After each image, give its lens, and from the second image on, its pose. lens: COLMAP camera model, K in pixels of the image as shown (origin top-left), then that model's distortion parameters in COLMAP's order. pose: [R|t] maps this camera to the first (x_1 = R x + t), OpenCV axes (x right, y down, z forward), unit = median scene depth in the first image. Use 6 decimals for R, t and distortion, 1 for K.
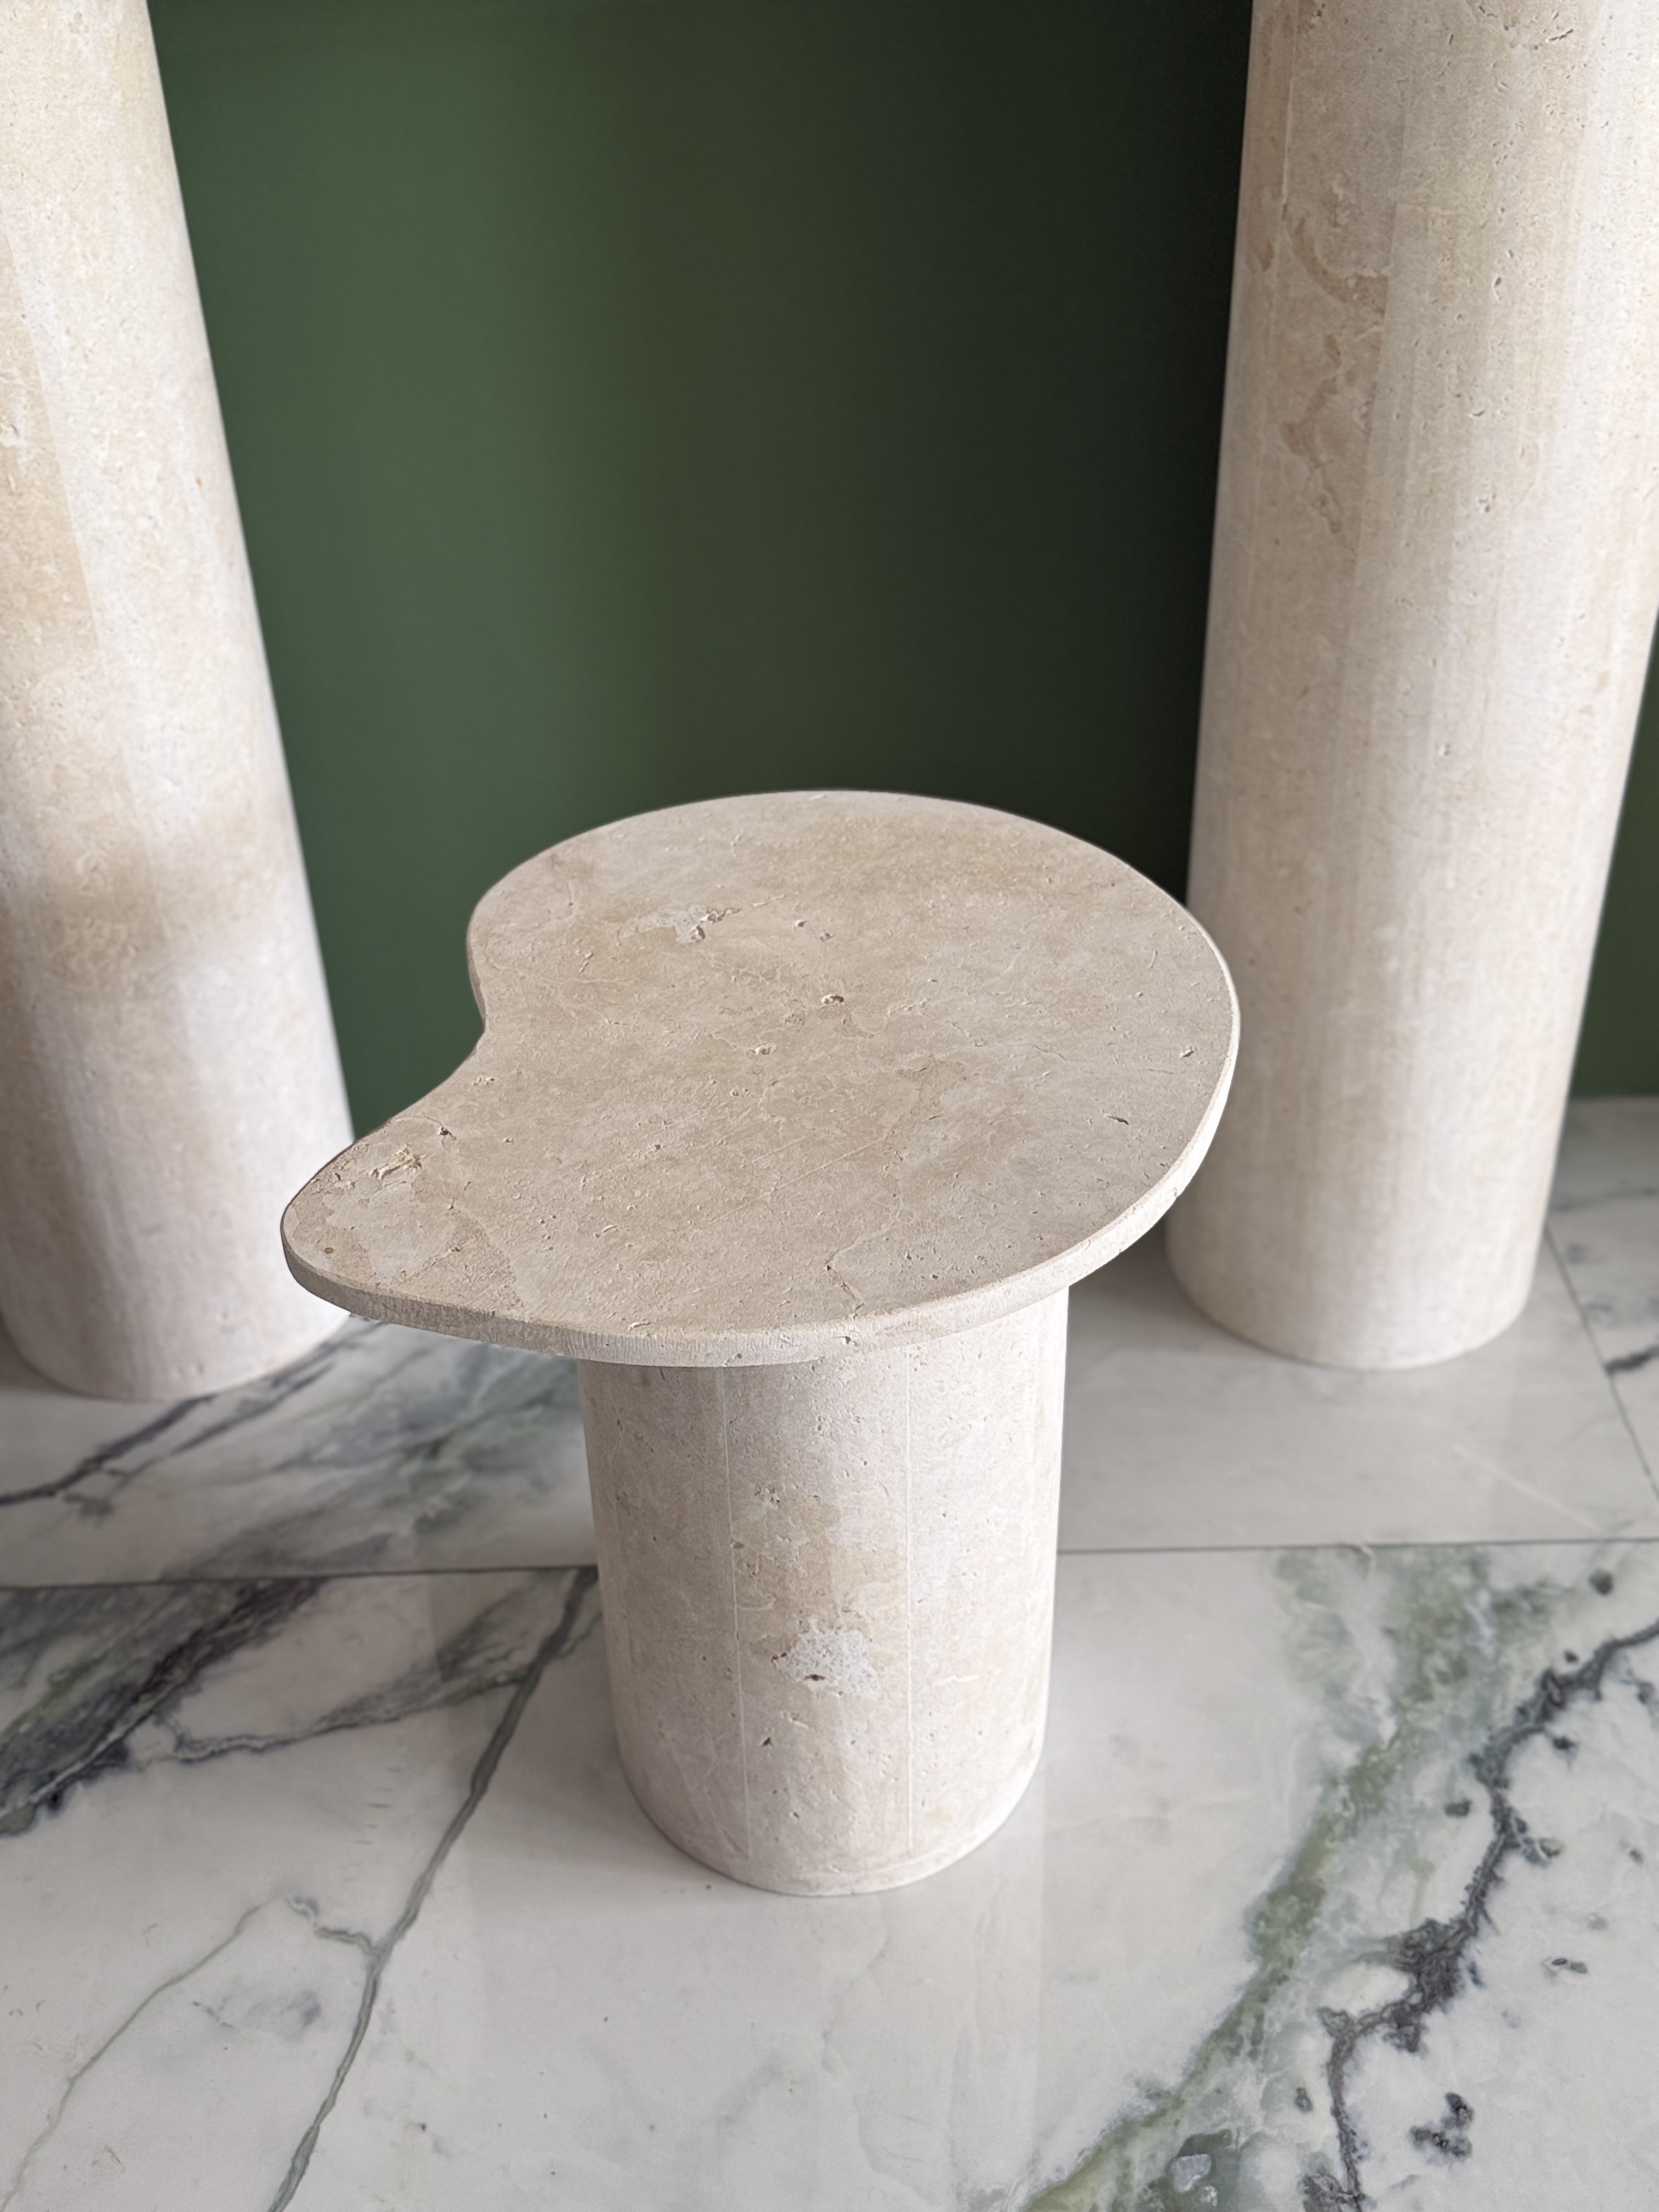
lens RADIAL K [[2414.2, 0, 821.1], [0, 2414.2, 1109.6], [0, 0, 1]] dist [0.202909, -0.518348]
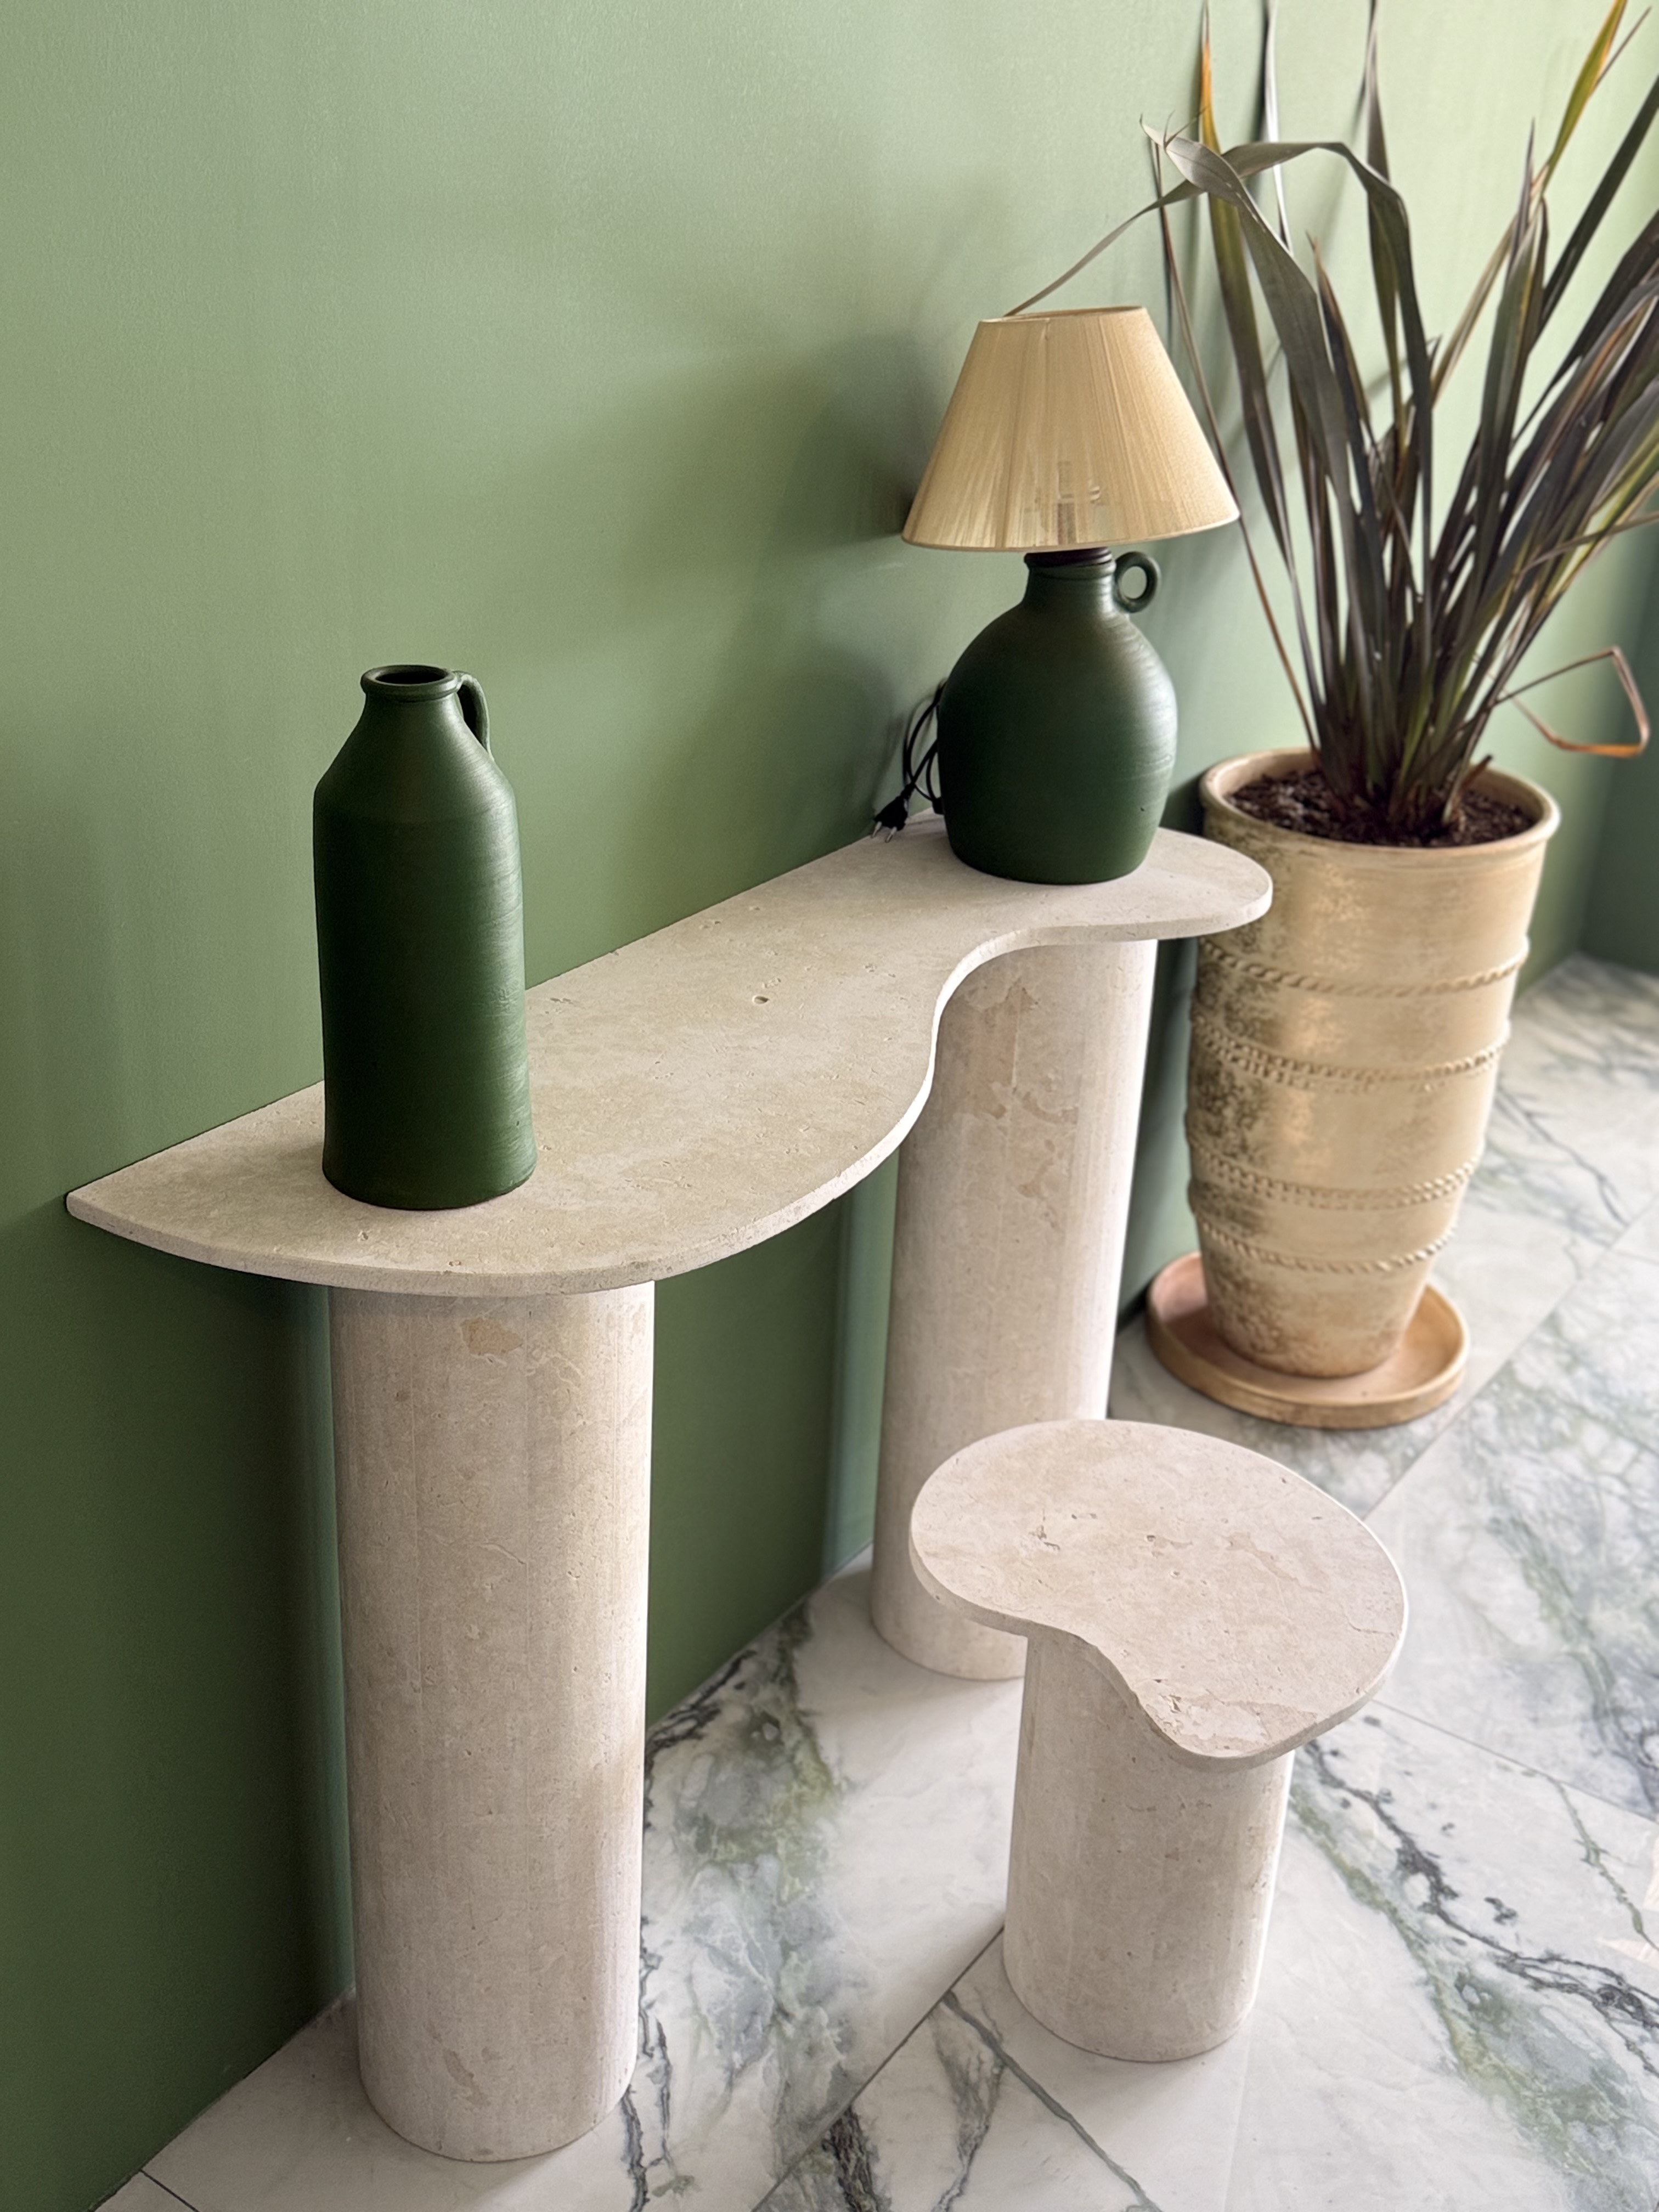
lens RADIAL K [[2414.2, 0, 821.1], [0, 2414.2, 1109.6], [0, 0, 1]] dist [0.202909, -0.518348]
pose [[0.581733, -0.300717, 0.755749, -1.320859], [0.425072, 0.904567, 0.032736, -0.463906], [-0.693470, 0.302204, 0.654043, -0.147738]]
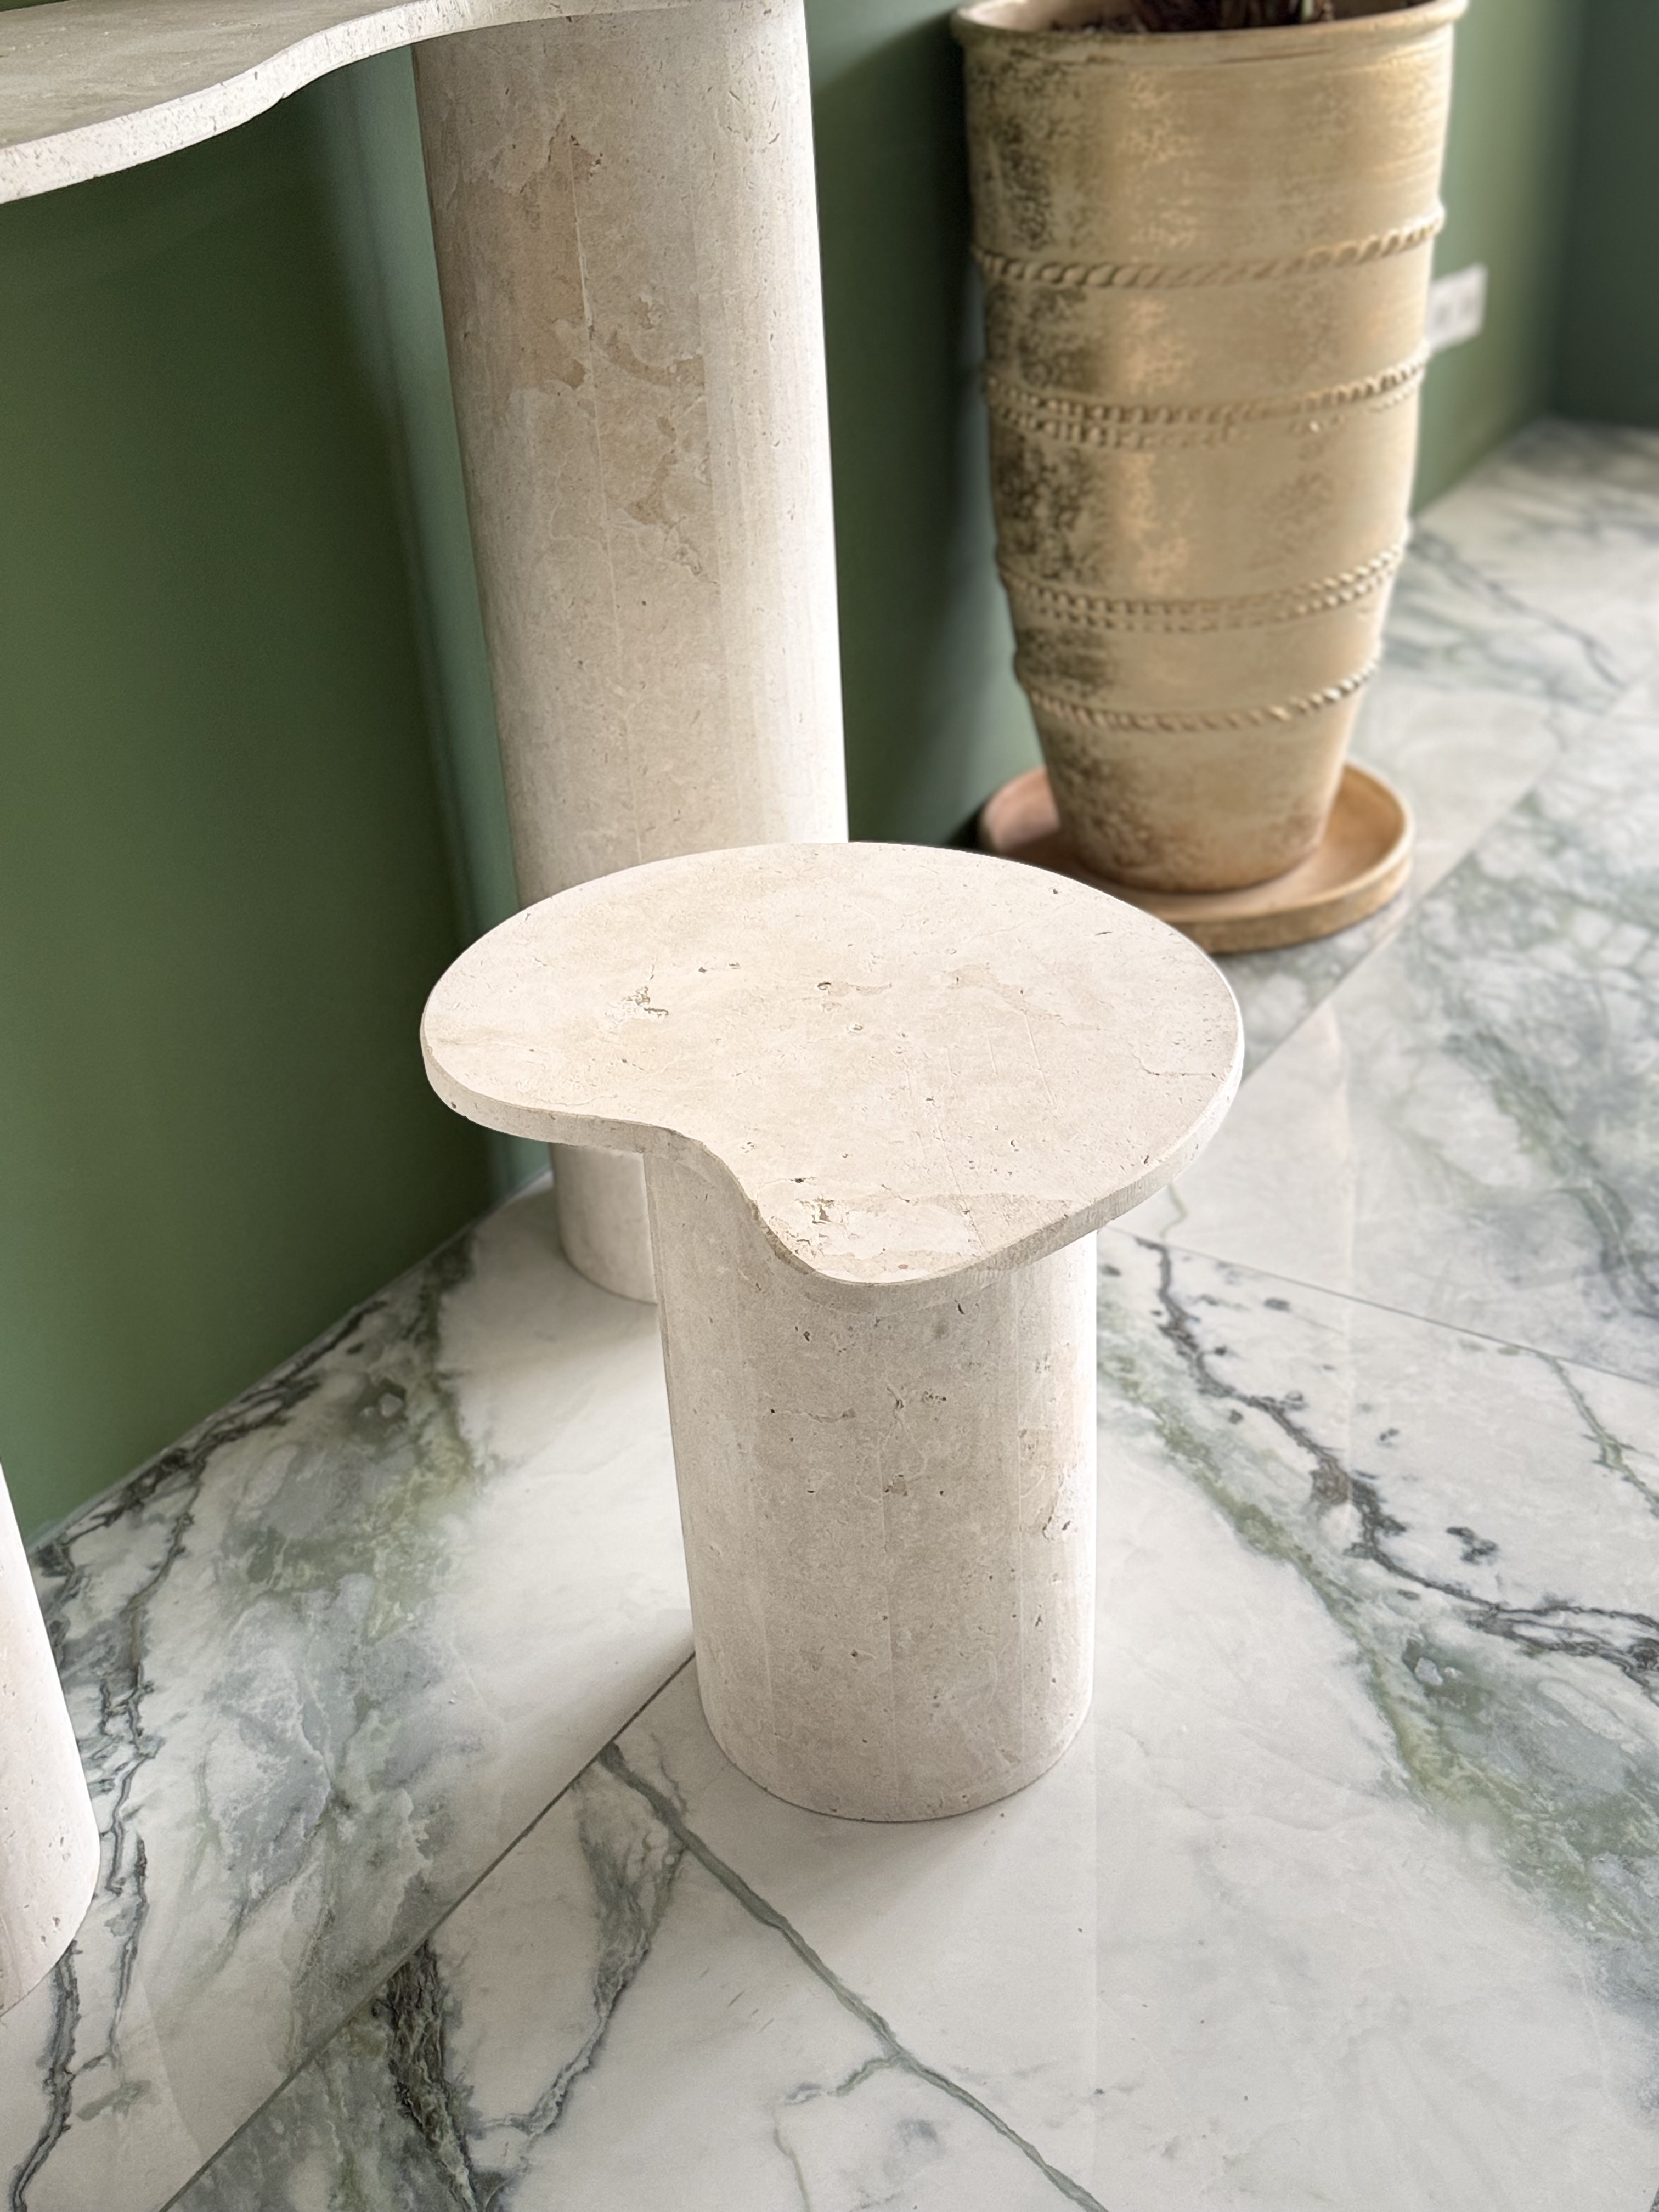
lens RADIAL K [[2414.2, 0, 821.1], [0, 2414.2, 1109.6], [0, 0, 1]] dist [0.202909, -0.518348]
pose [[0.555184, -0.416693, 0.719818, -0.747136], [0.514099, 0.852247, 0.096839, -0.095298], [-0.653814, 0.316294, 0.687375, 0.213011]]
